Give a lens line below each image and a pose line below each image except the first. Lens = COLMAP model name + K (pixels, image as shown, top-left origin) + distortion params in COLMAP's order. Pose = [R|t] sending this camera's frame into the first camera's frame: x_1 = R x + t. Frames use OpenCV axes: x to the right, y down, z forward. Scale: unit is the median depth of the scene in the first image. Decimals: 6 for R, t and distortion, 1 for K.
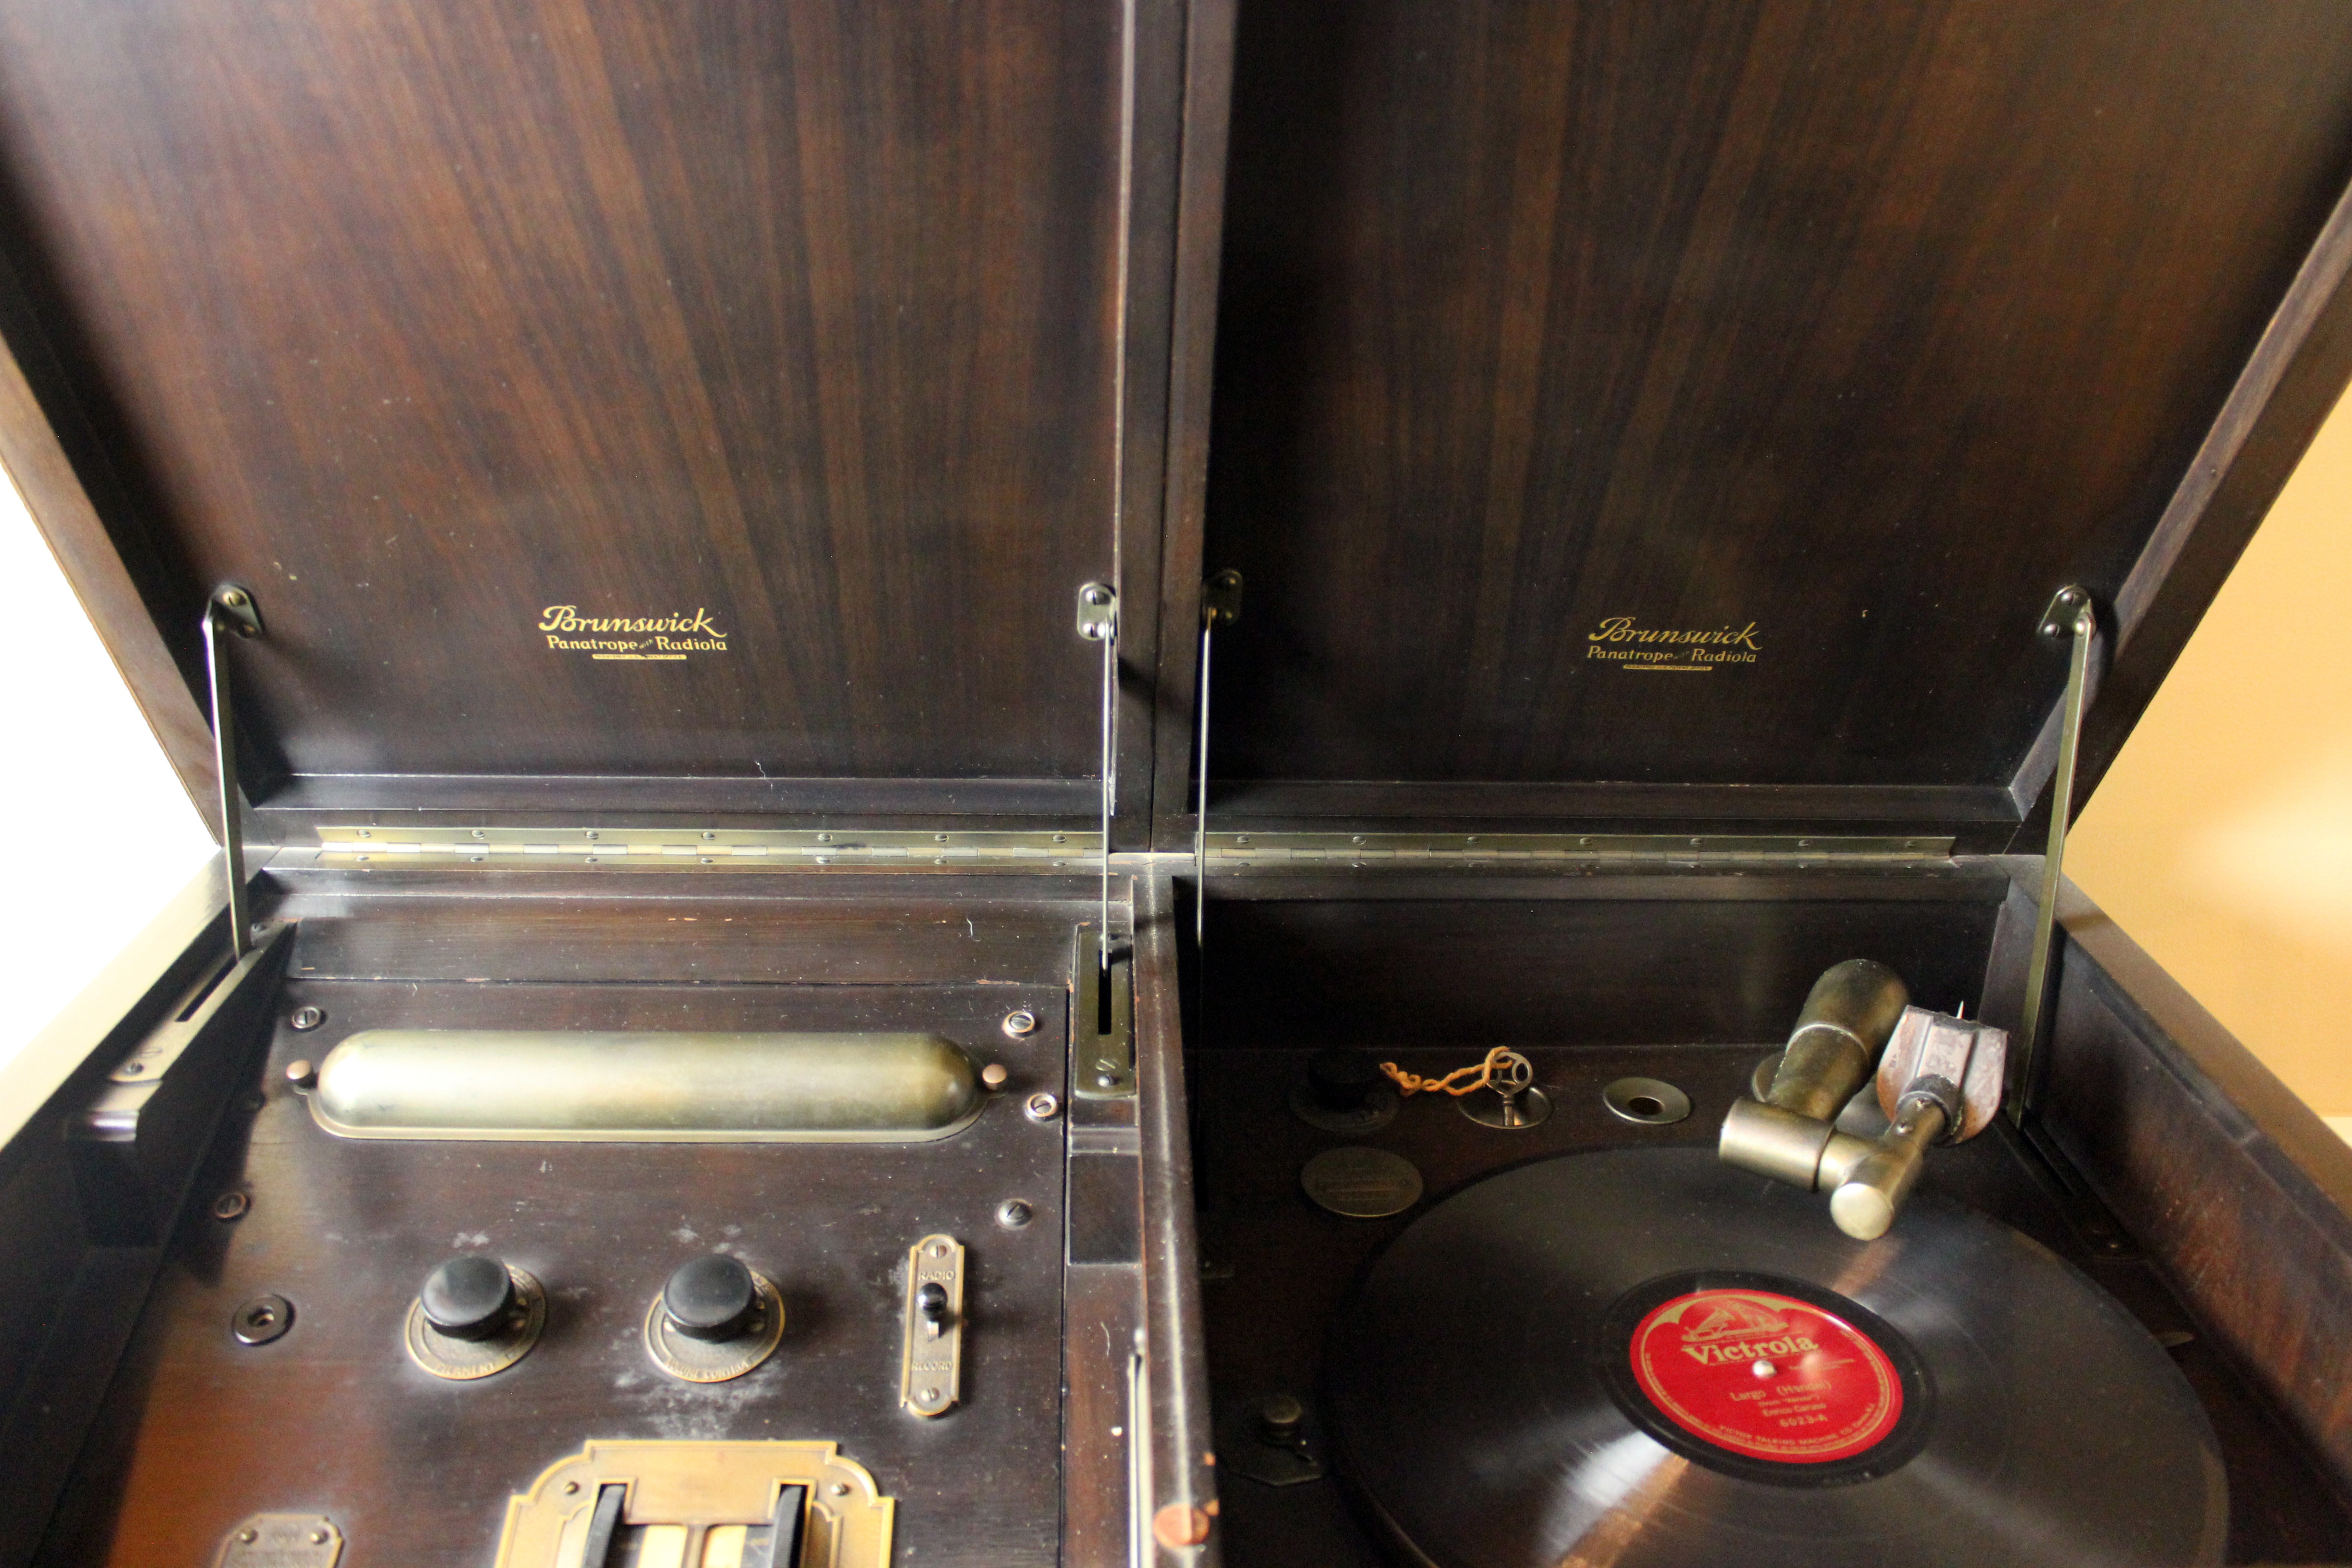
lens RADIAL K [[1903.4, 0, 1187.4], [0, 1903.4, 800.3], [0, 0, 1]] dist [-0.163684, 0.122040]
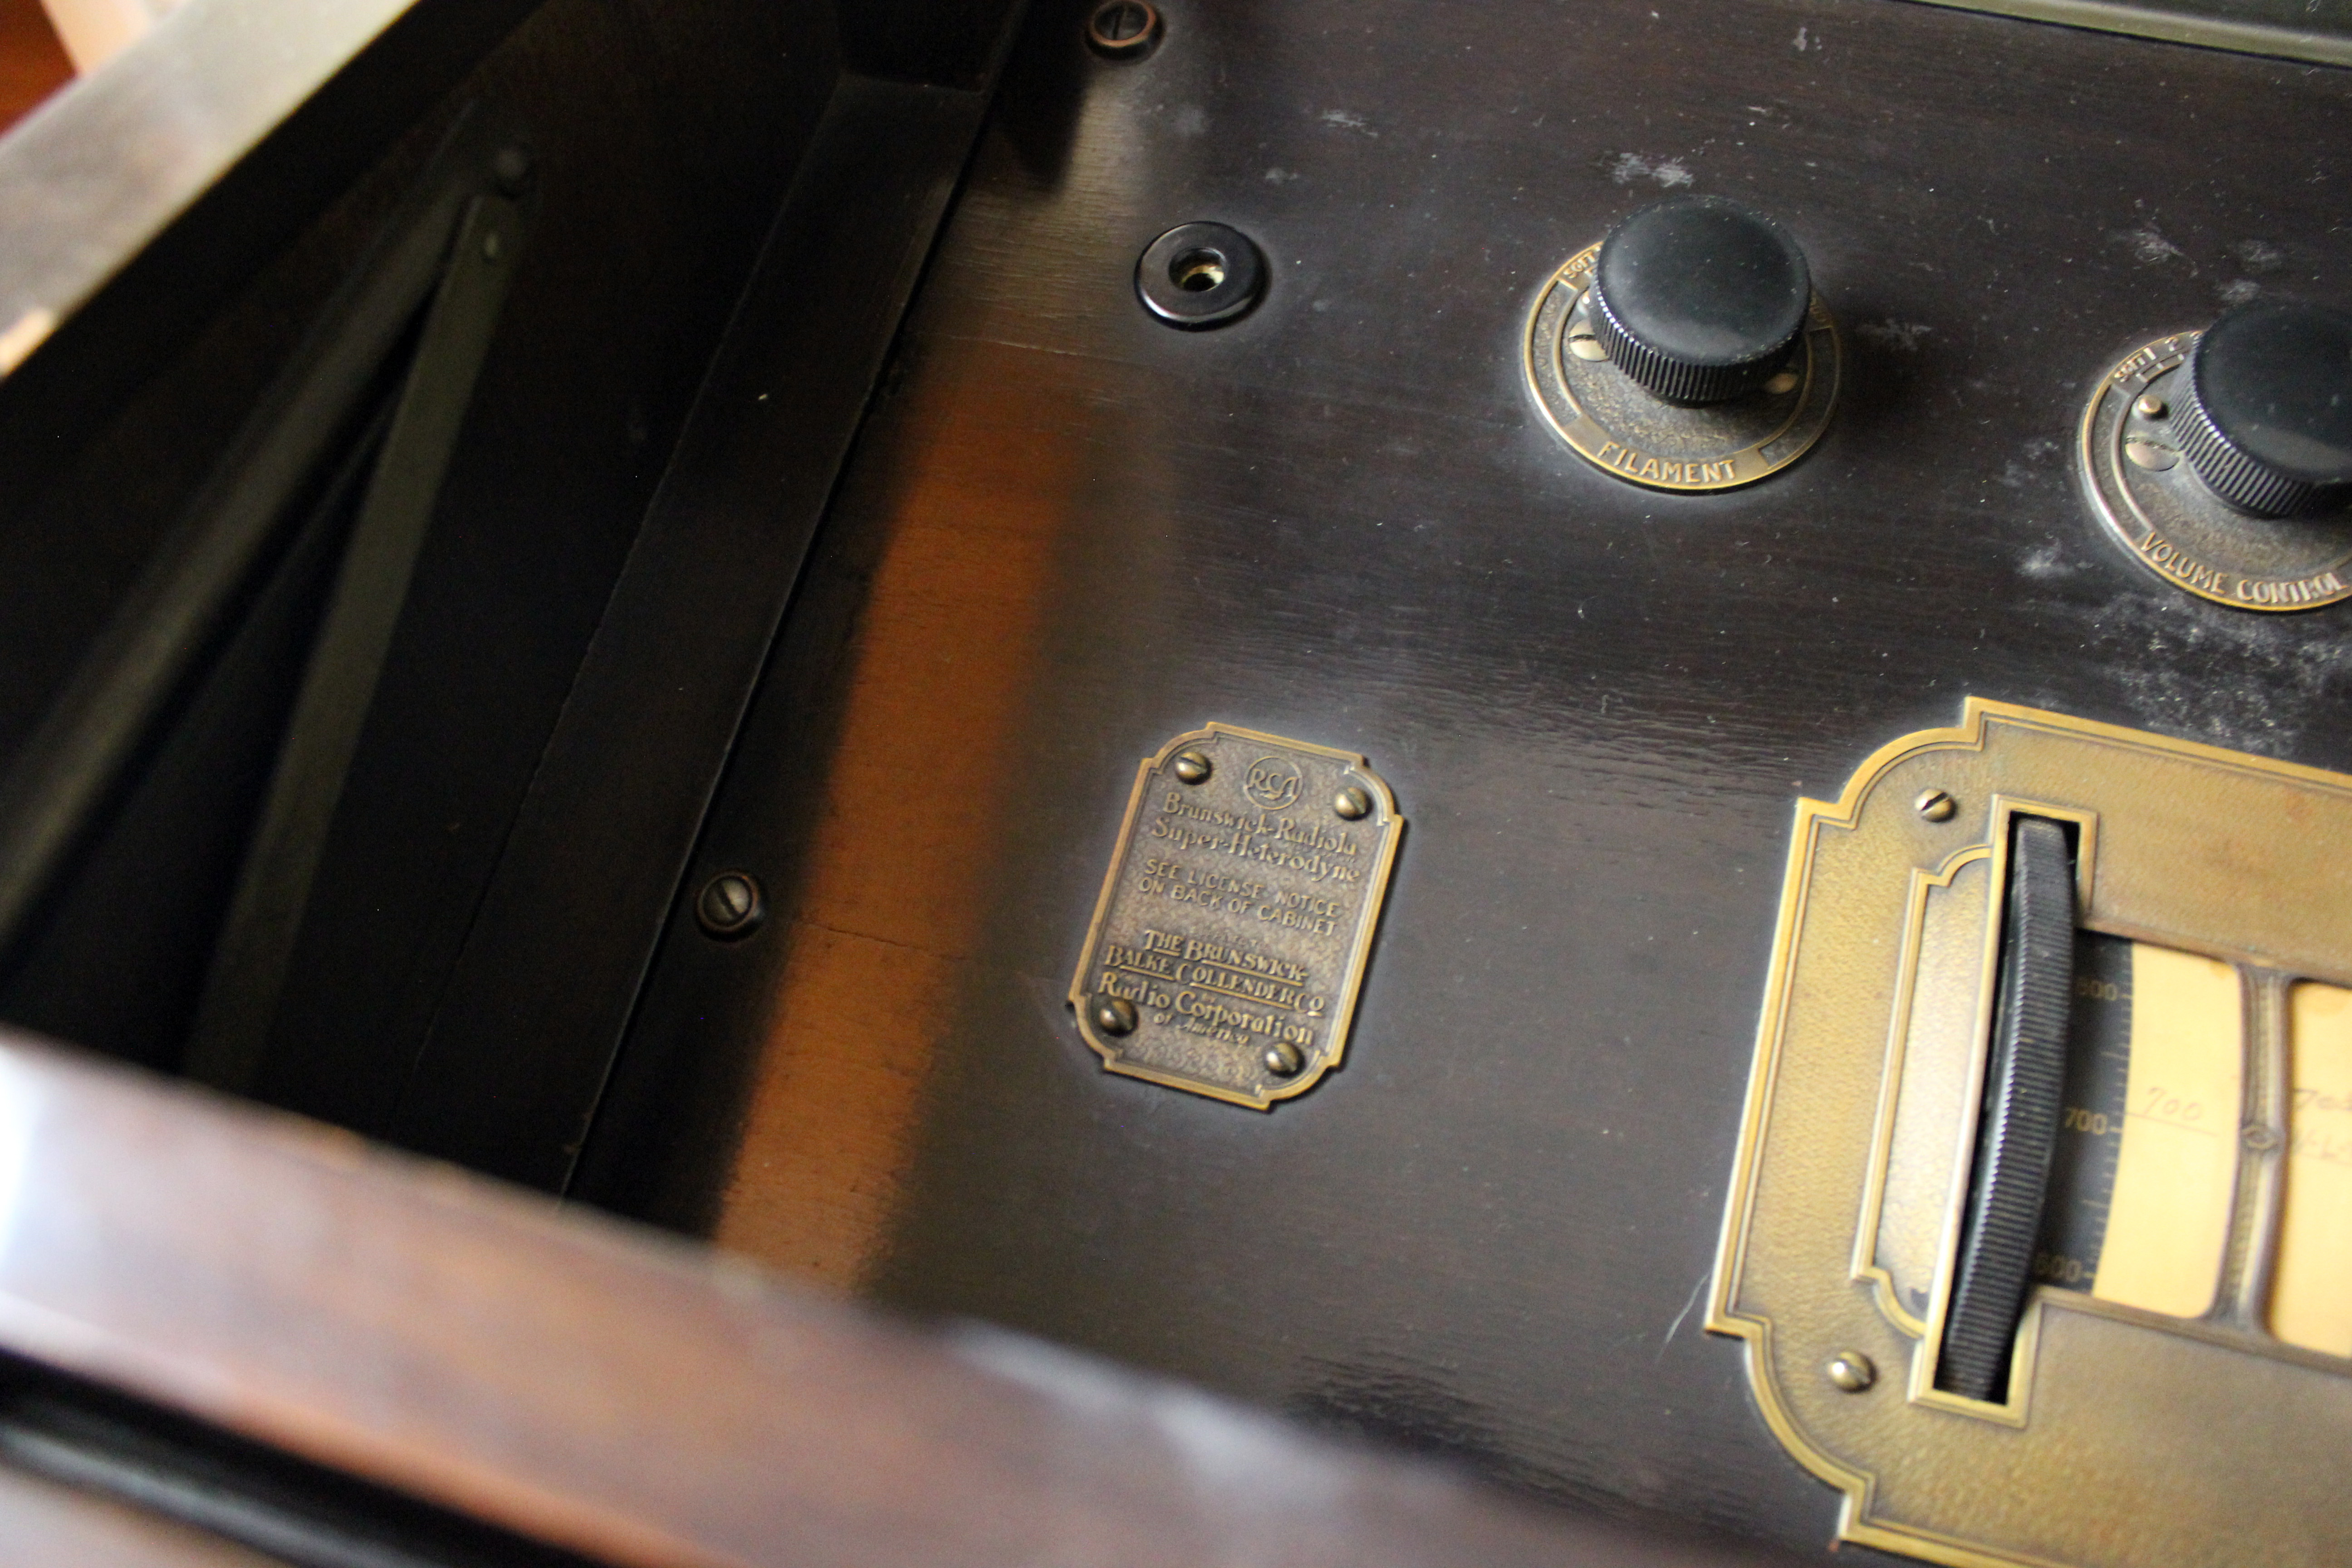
lens RADIAL K [[1903.4, 0, 1212.2], [0, 1903.4, 790.7], [0, 0, 1]] dist [-0.163684, 0.122040]
pose [[0.944769, 0.235580, -0.227847, -0.346992], [-0.103189, 0.873671, 0.475448, 0.164551], [0.311070, -0.425677, 0.849726, 0.520409]]
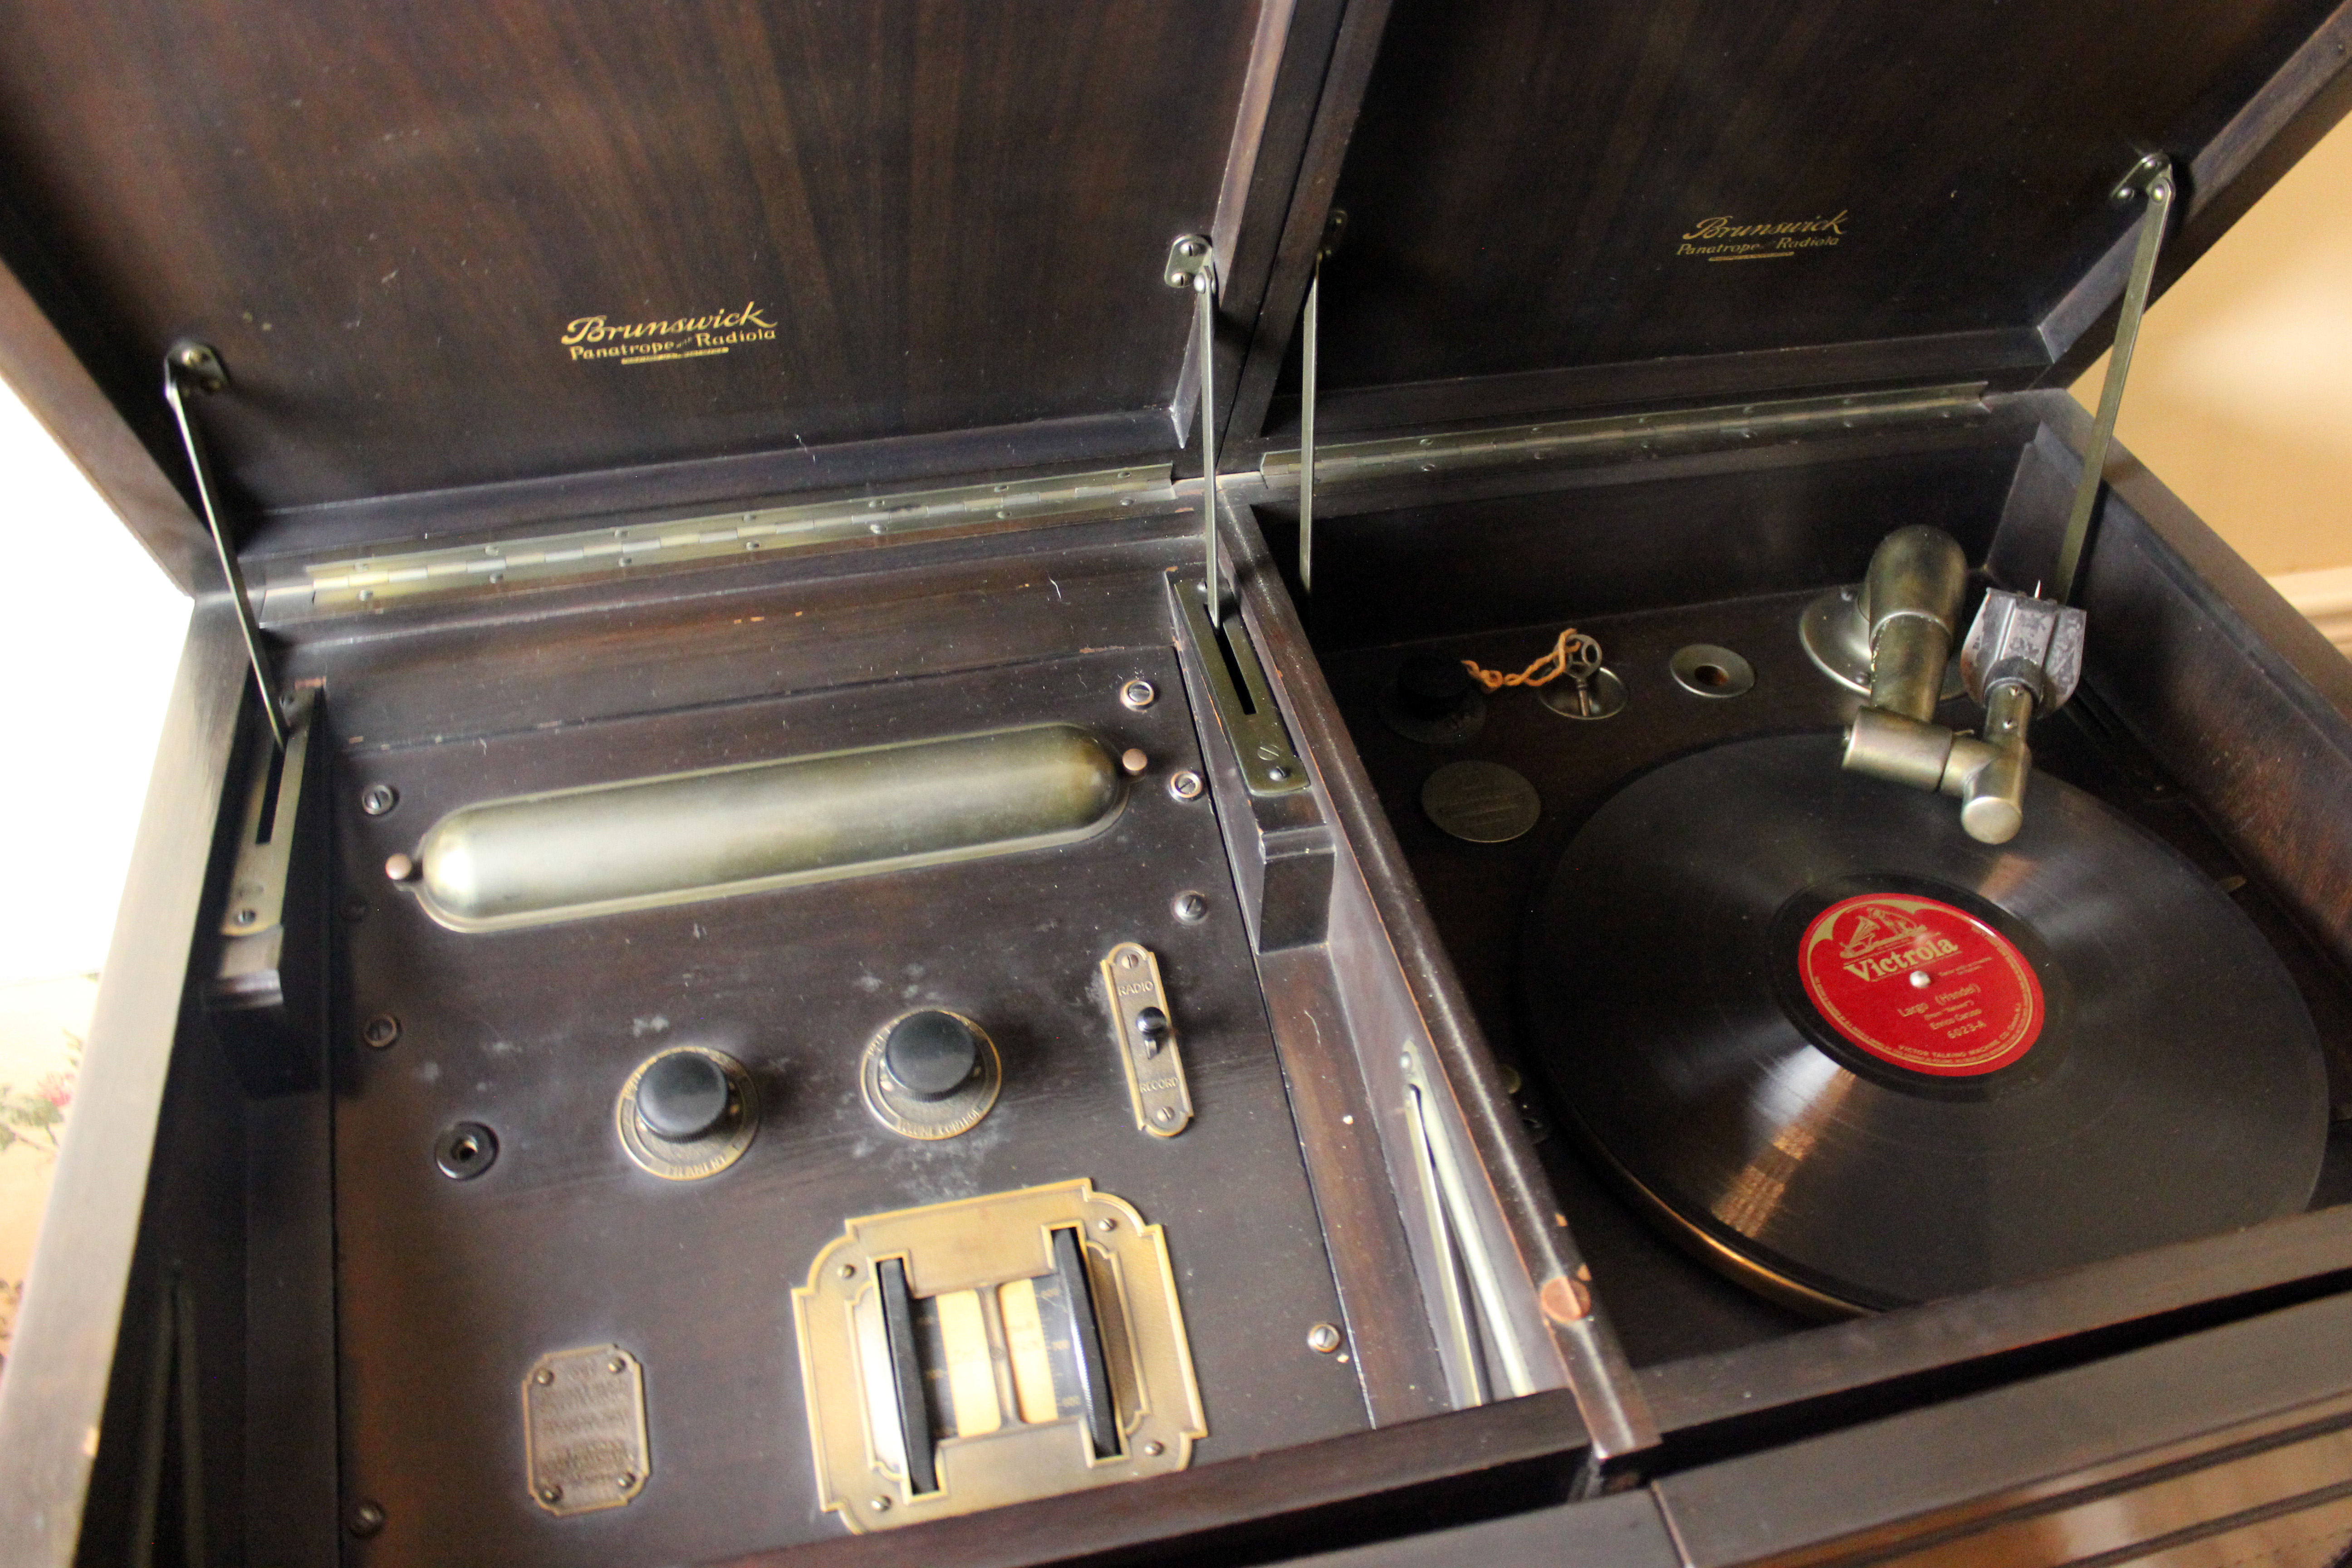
lens RADIAL K [[1903.4, 0, 1195.7], [0, 1903.4, 784.7], [0, 0, 1]] dist [-0.163684, 0.122040]
pose [[0.983145, -0.128784, 0.129772, -0.215603], [0.078218, 0.937843, 0.338131, -0.186967], [-0.165251, -0.322281, 0.932109, 0.079569]]
